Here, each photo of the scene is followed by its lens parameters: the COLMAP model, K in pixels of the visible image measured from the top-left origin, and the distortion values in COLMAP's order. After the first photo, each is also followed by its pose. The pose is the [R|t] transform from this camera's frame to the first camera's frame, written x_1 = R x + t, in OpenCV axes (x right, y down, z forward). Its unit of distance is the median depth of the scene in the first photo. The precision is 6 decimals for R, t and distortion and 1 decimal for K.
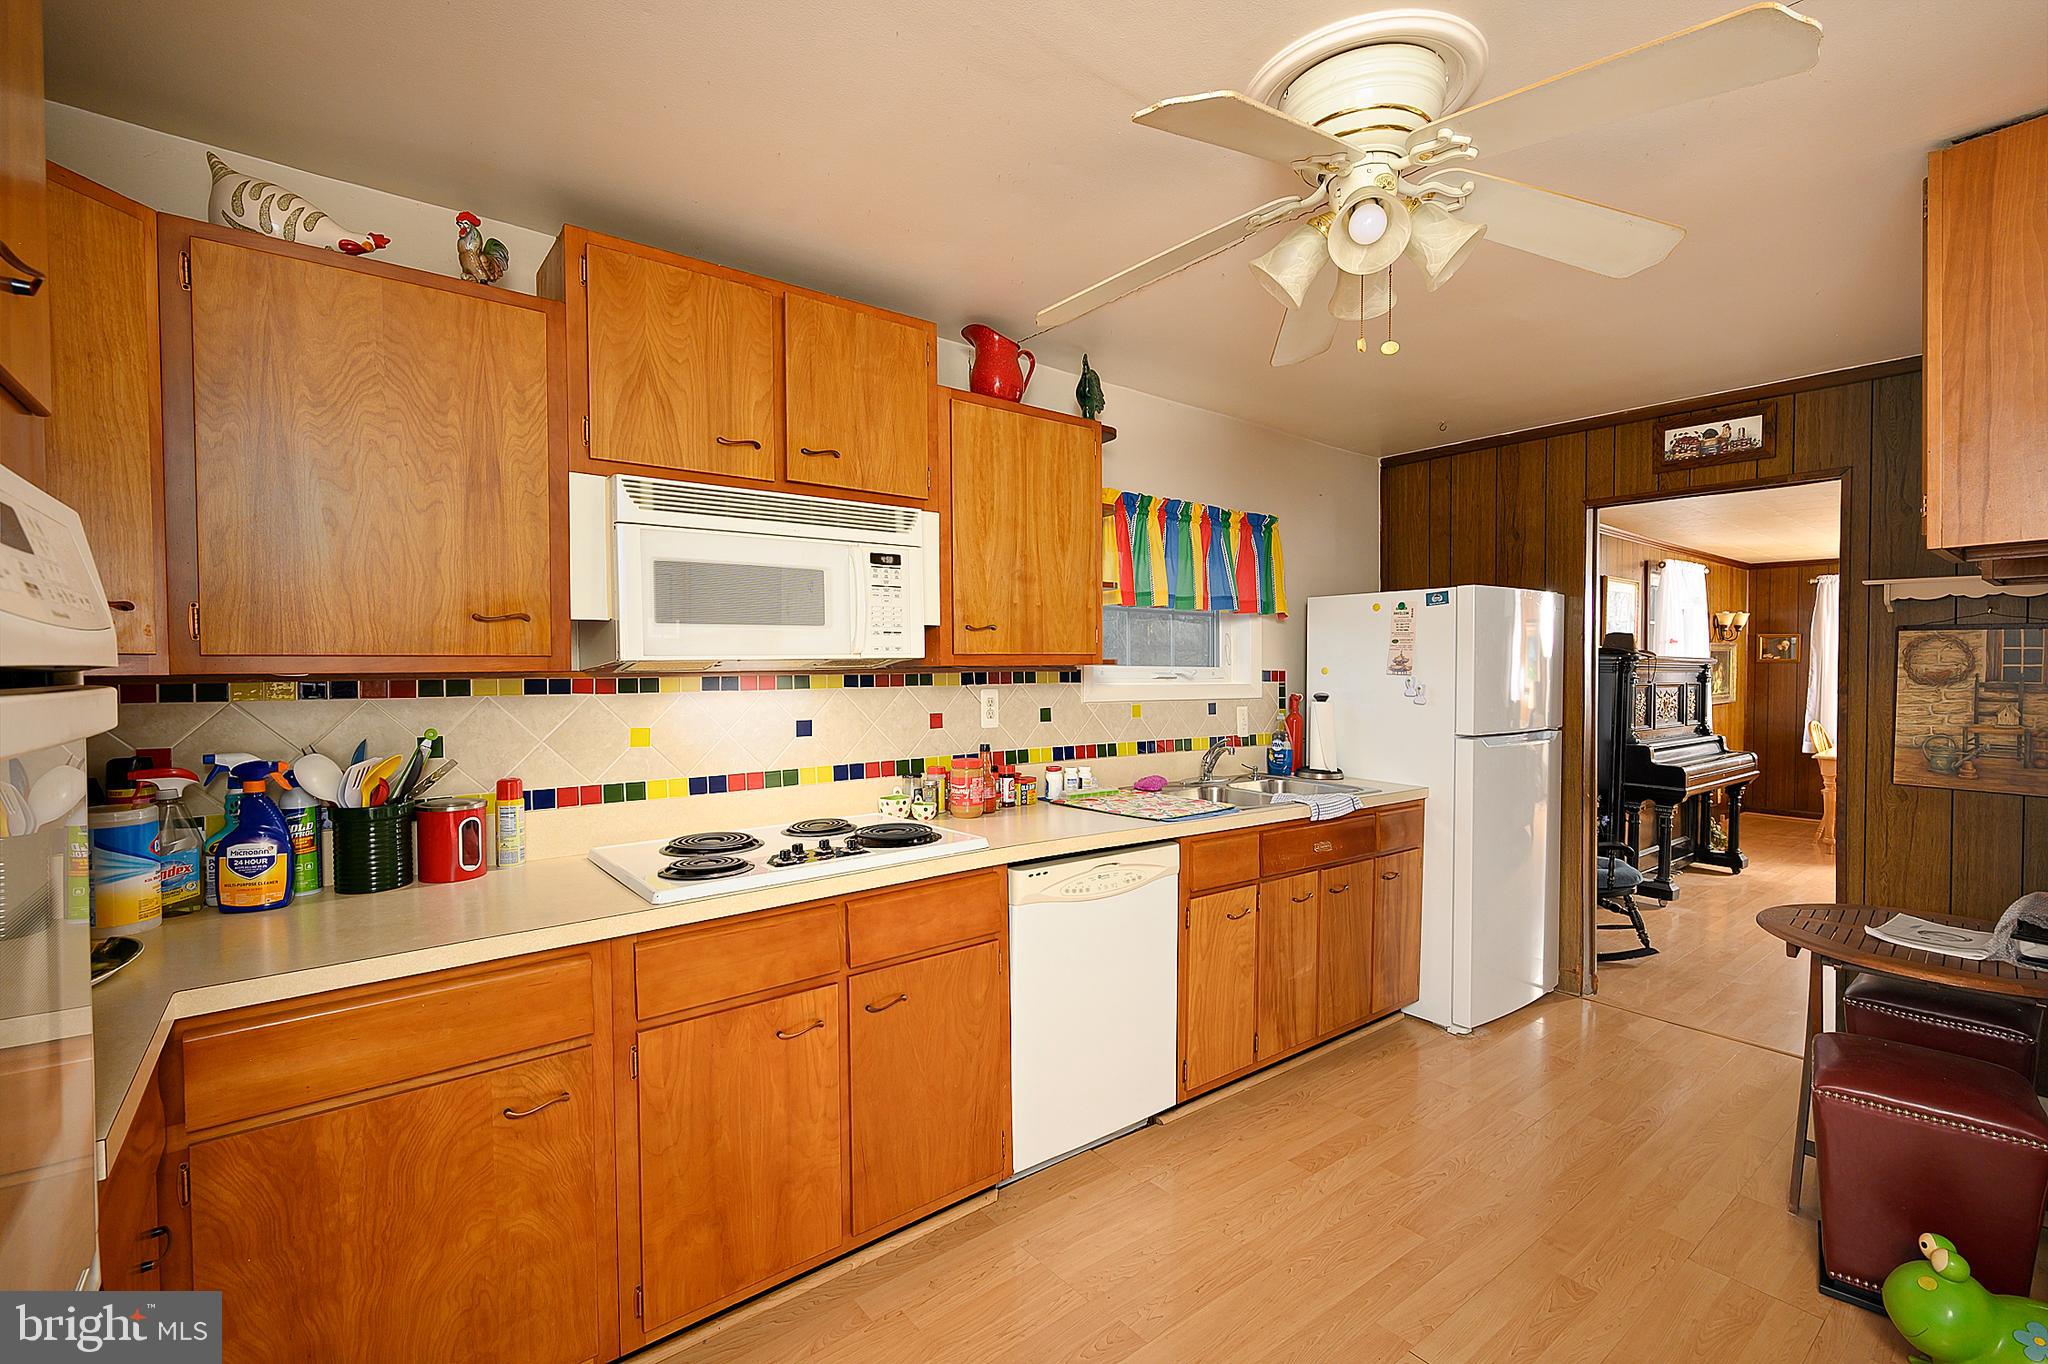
lens RADIAL K [[939.2, 0, 973.7], [0, 939.2, 687.4], [0, 0, 1]] dist [-0.003780, -0.001023]
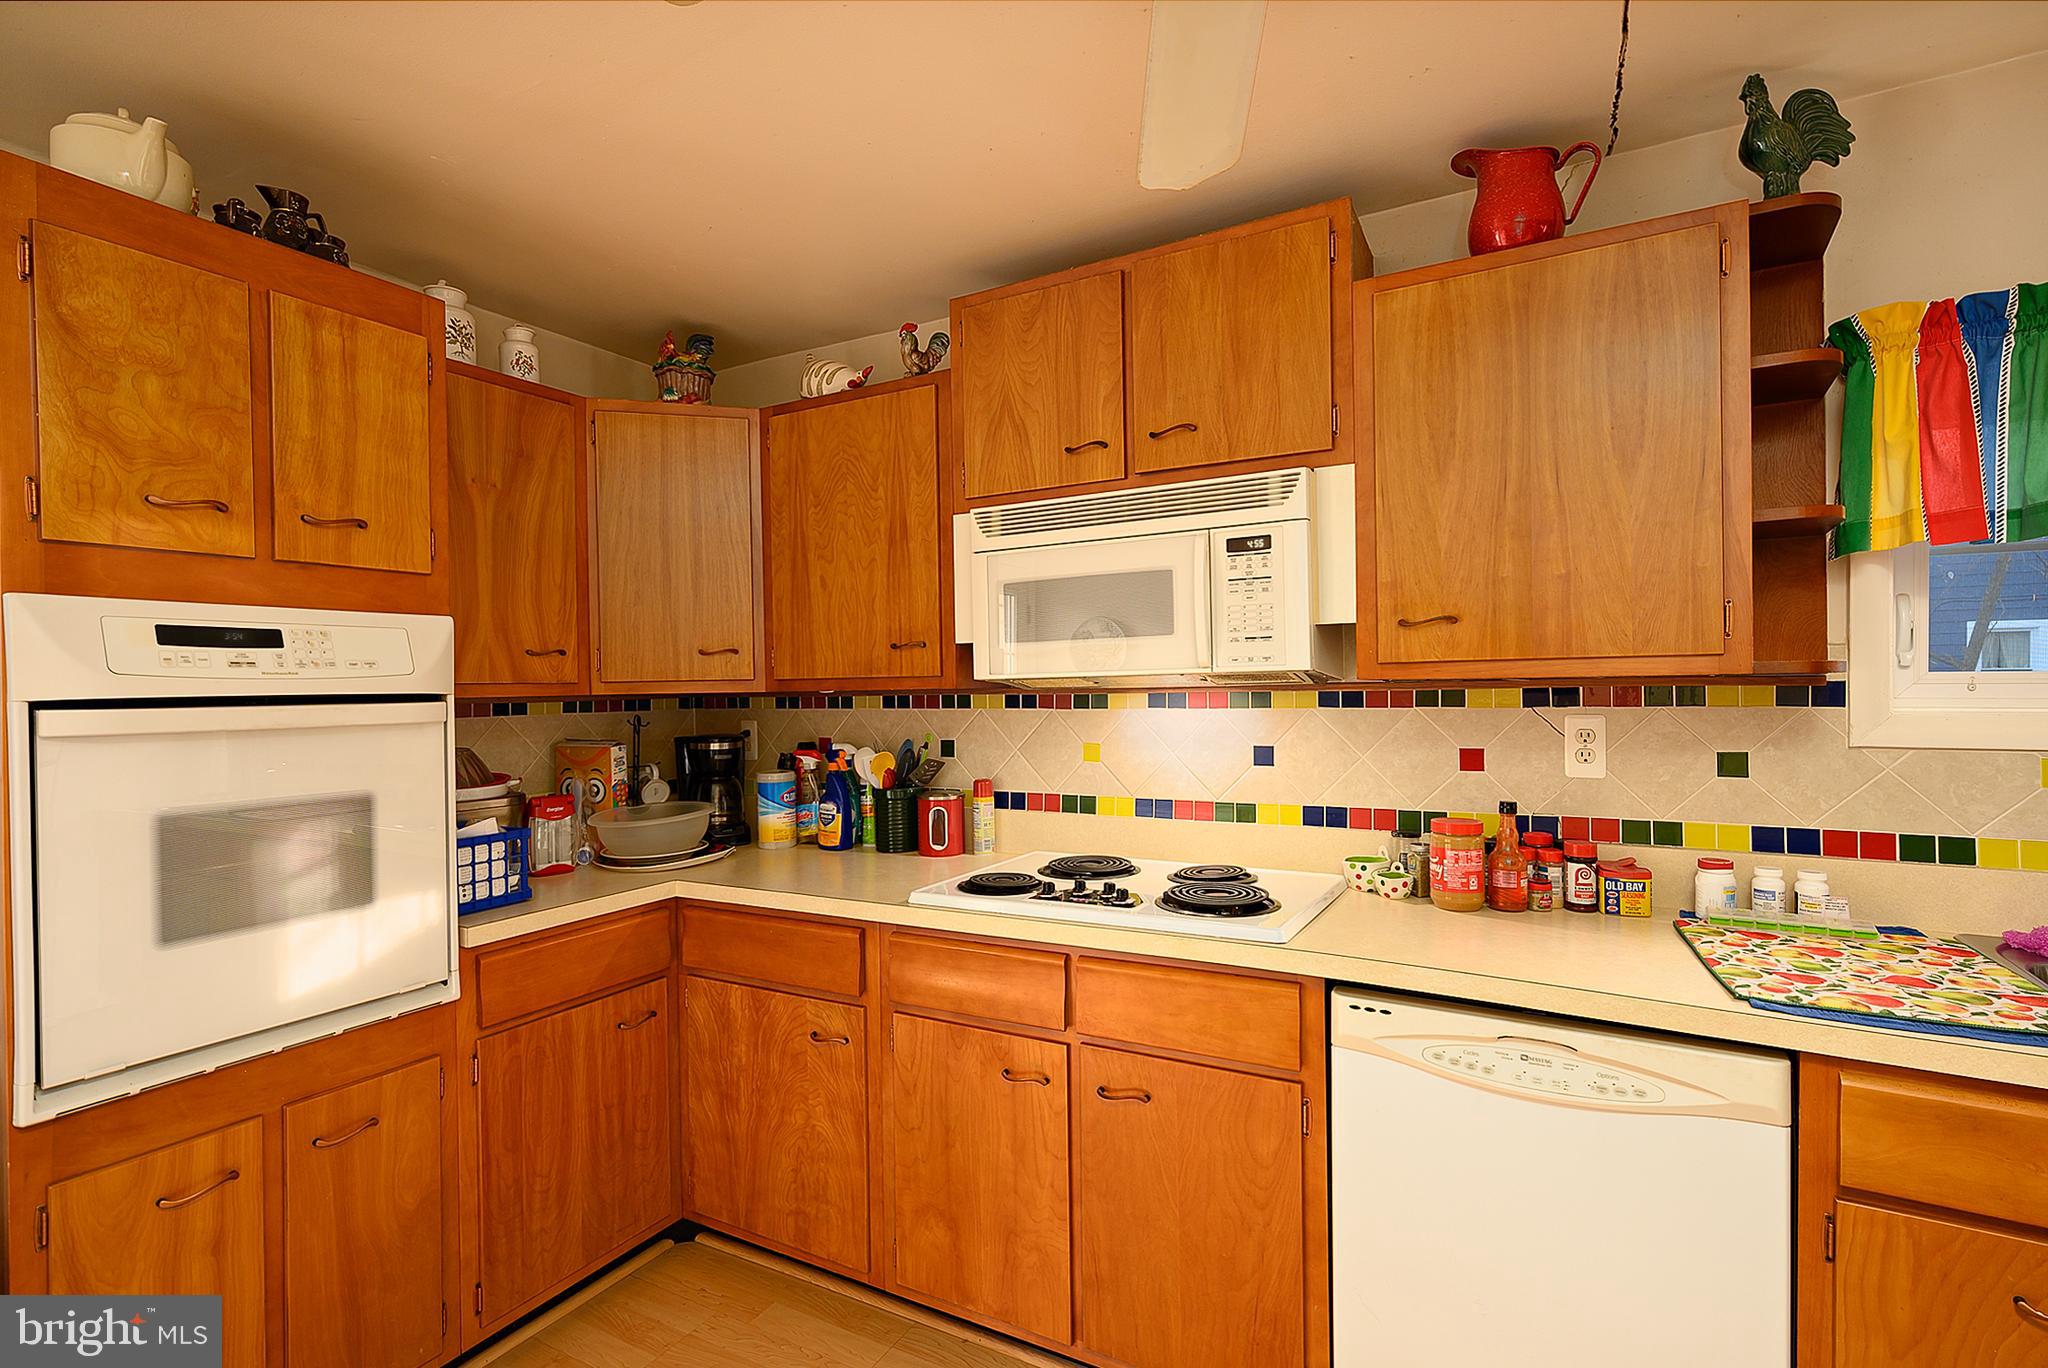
lens RADIAL K [[939.2, 0, 976.1], [0, 939.2, 691.7], [0, 0, 1]] dist [-0.003780, -0.001023]
pose [[0.376622, 0.005678, -0.926350, 0.574678], [-0.007746, 0.999966, 0.002980, -0.015818], [0.926335, 0.006053, 0.376653, 0.532247]]
